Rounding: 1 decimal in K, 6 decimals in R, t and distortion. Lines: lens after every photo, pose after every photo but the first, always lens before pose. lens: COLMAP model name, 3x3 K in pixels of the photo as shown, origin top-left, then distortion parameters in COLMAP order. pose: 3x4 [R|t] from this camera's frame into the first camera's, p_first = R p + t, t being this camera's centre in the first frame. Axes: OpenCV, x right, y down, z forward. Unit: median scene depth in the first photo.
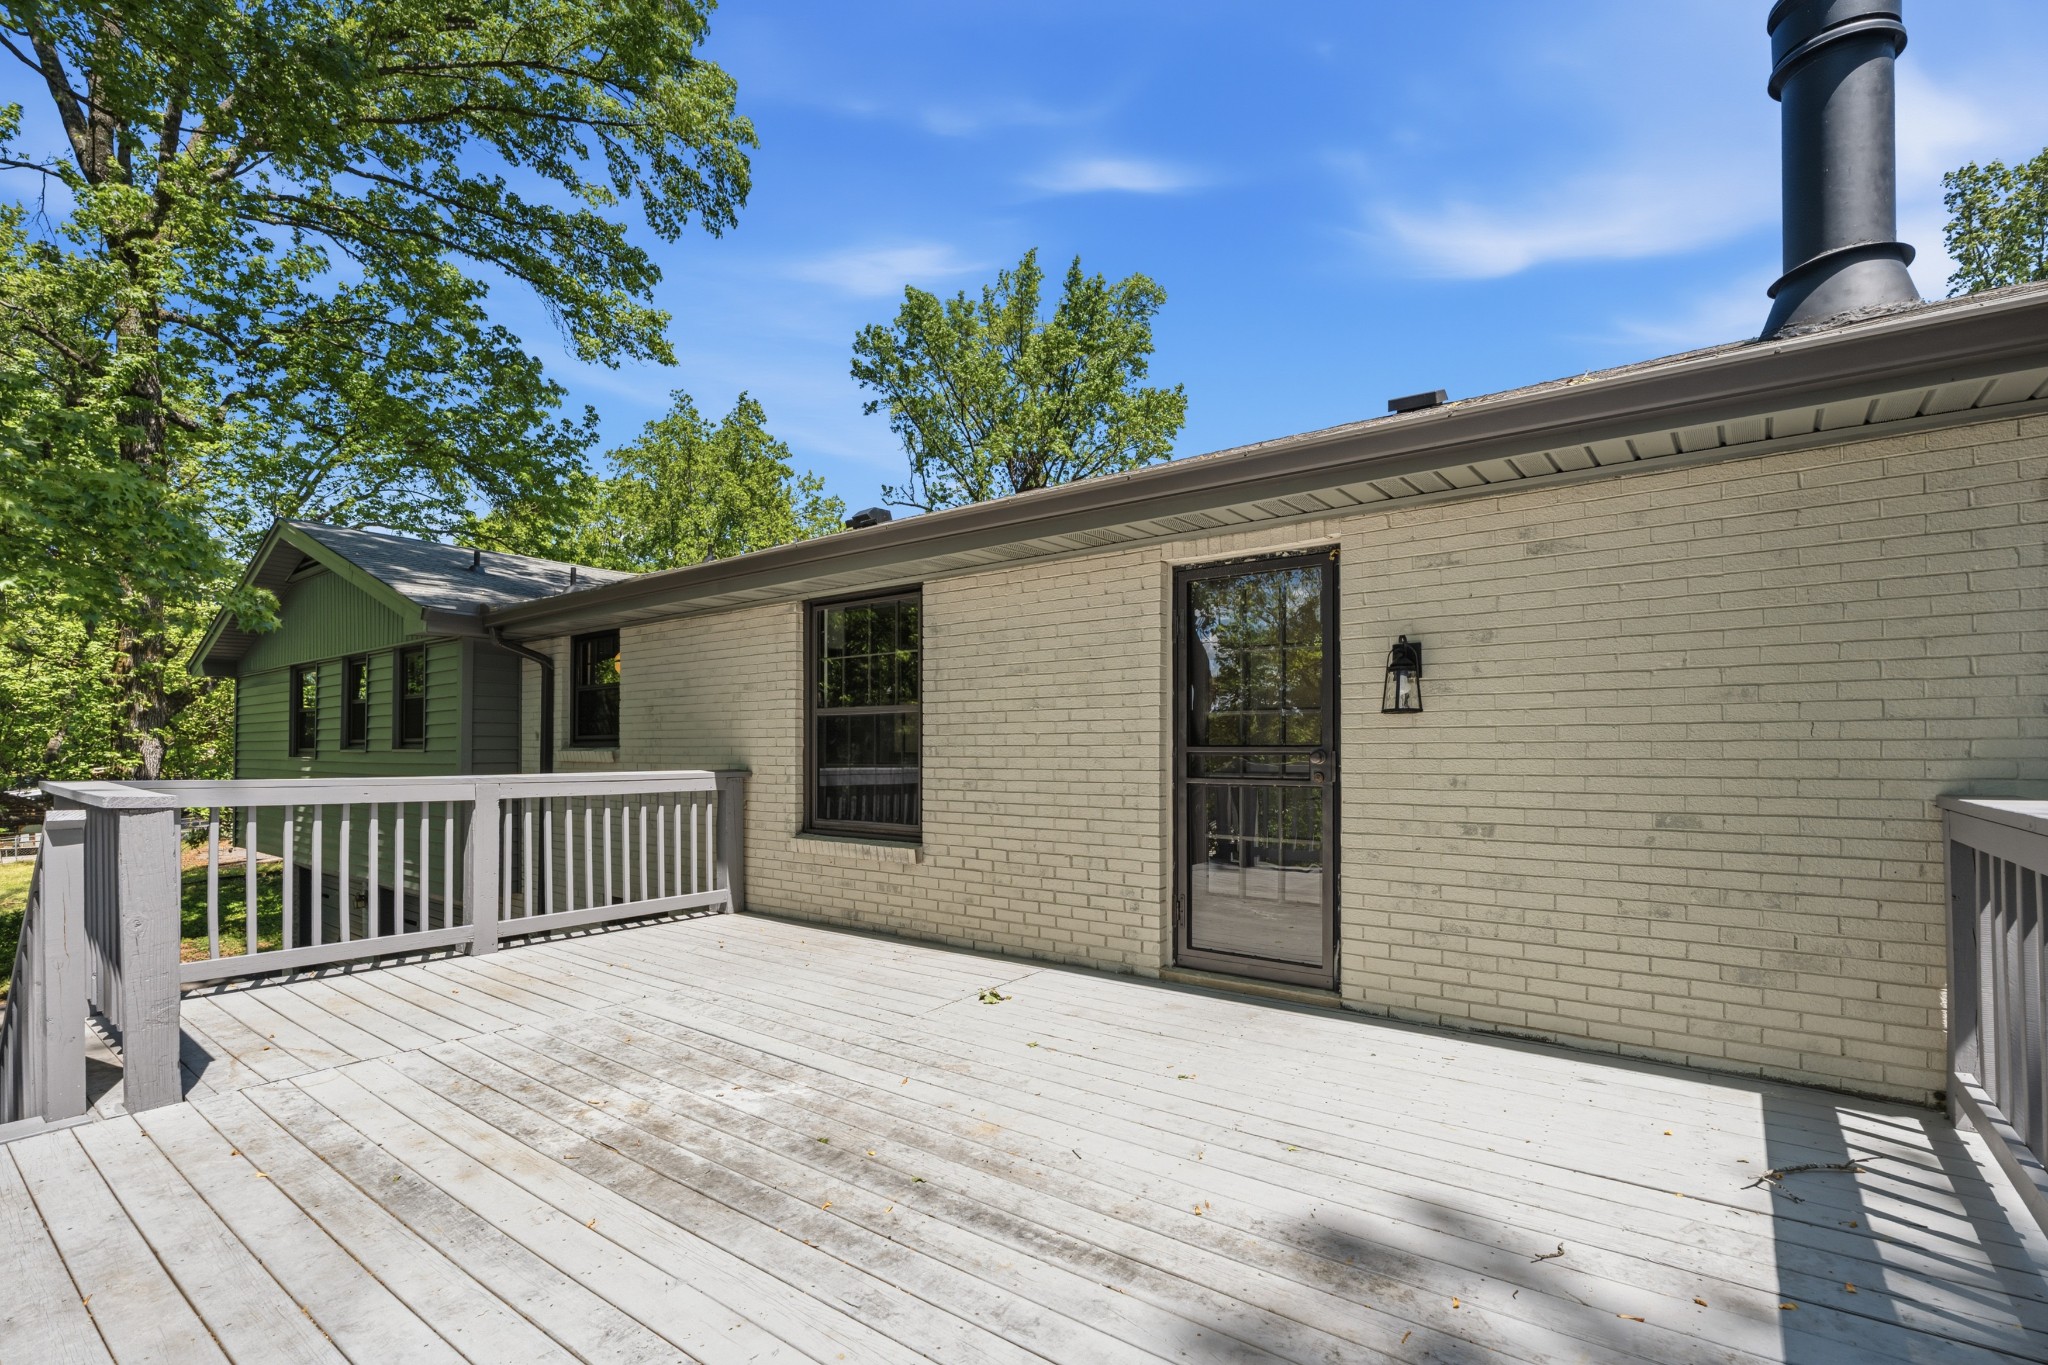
lens RADIAL K [[900.6, 0, 1049.3], [0, 900.6, 745.5], [0, 0, 1]] dist [-0.000556, -0.000246]
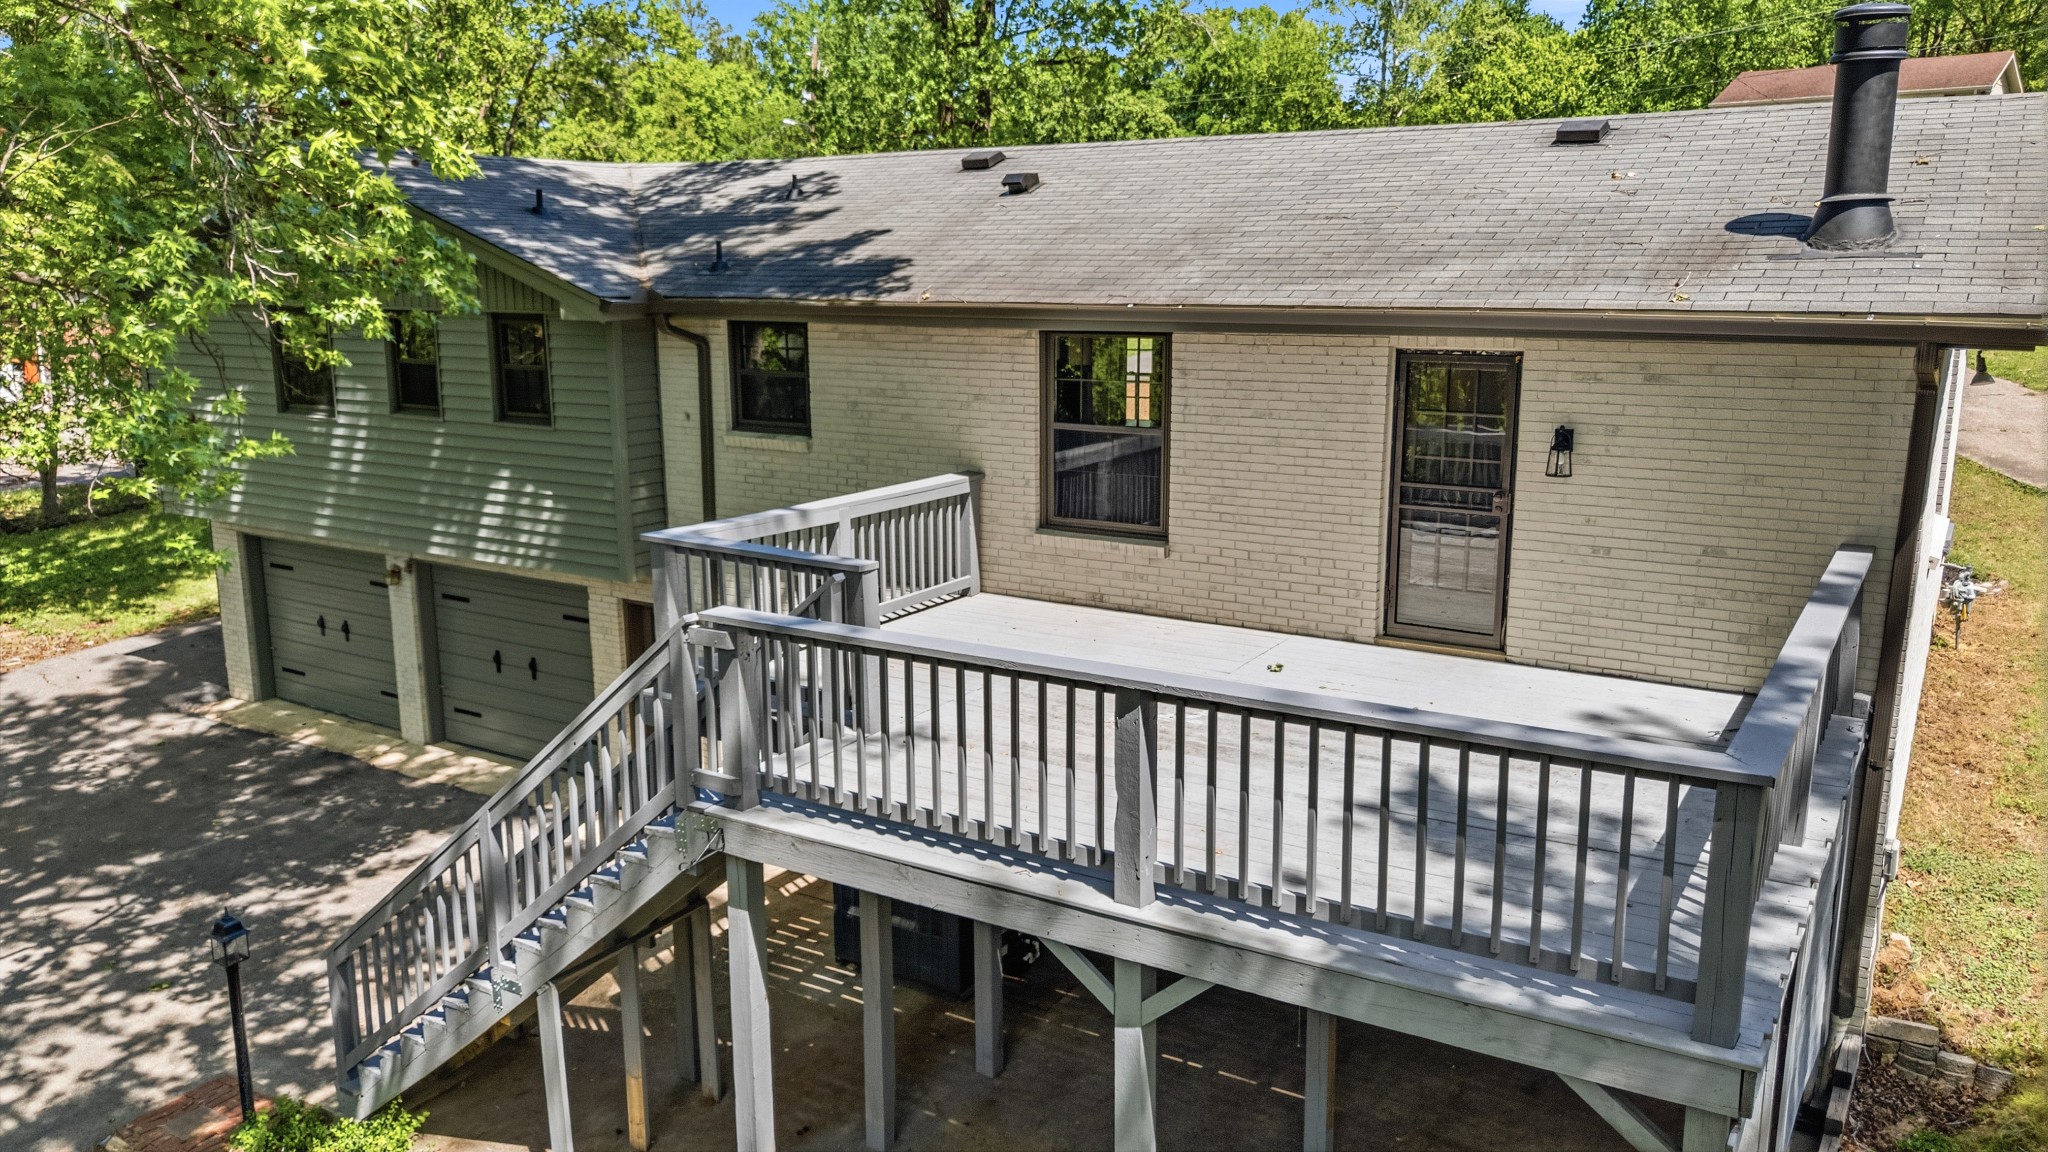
lens RADIAL K [[1483.8, 0, 1024.3], [0, 1483.8, 572.6], [0, 0, 1]] dist [0.023599, -0.014123]
pose [[0.998342, -0.018726, 0.054427, -0.663750], [0.006845, 0.977514, 0.210758, -0.417702], [-0.057149, -0.210036, 0.976022, -1.471872]]
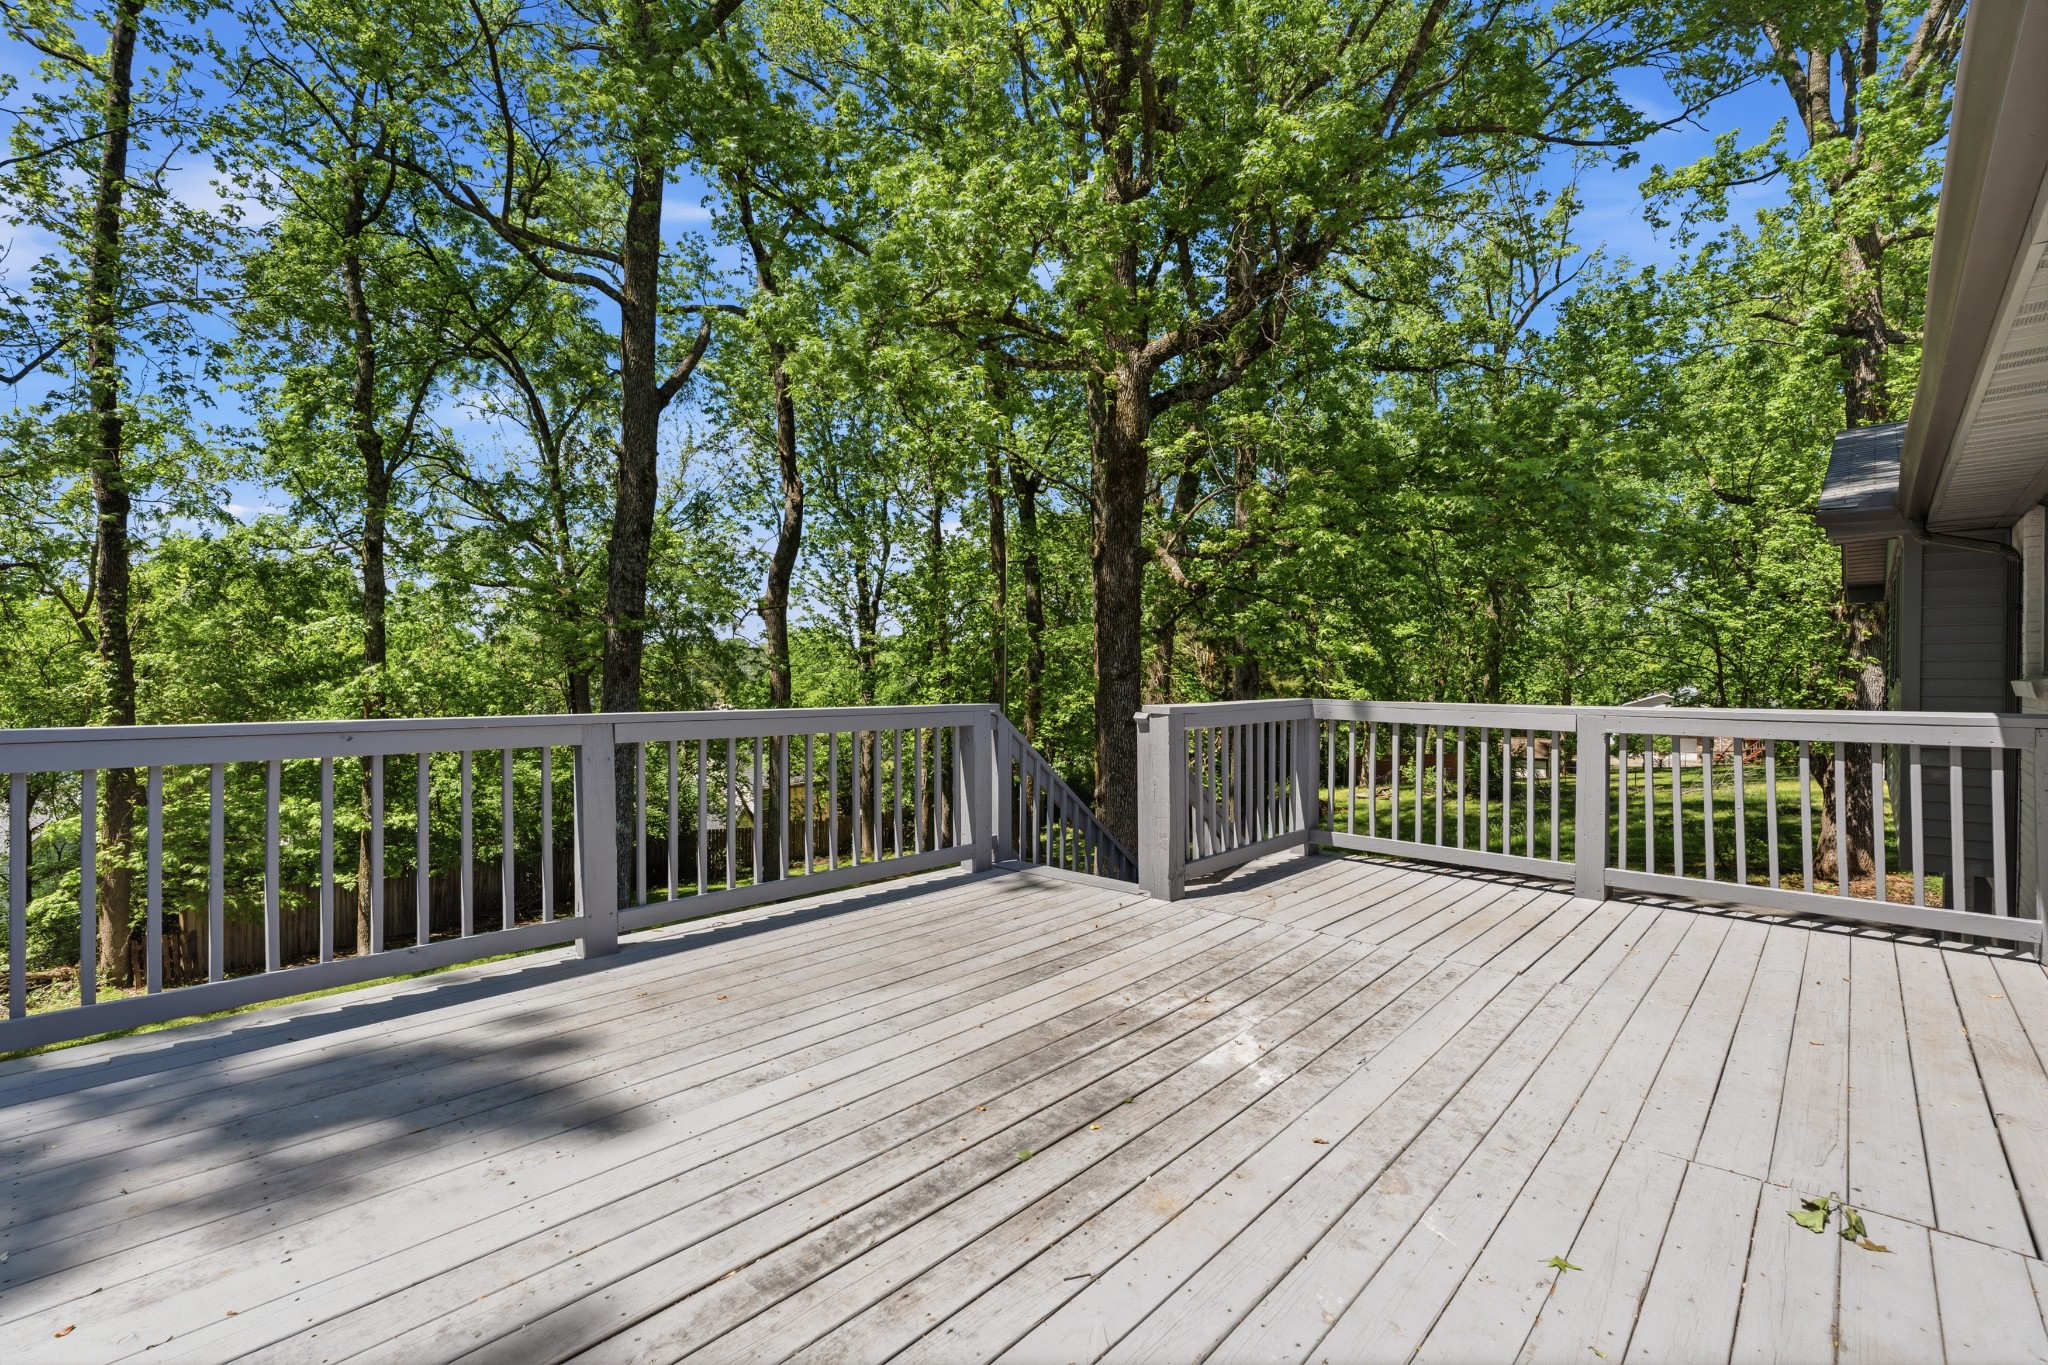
lens RADIAL K [[900.6, 0, 1026.1], [0, 900.6, 675.0], [0, 0, 1]] dist [-0.000556, -0.000246]
pose [[-0.118347, -0.003216, -0.992967, 0.493676], [0.005361, 0.999978, -0.003878, 0.002257], [0.992958, -0.005782, -0.118328, 0.725618]]
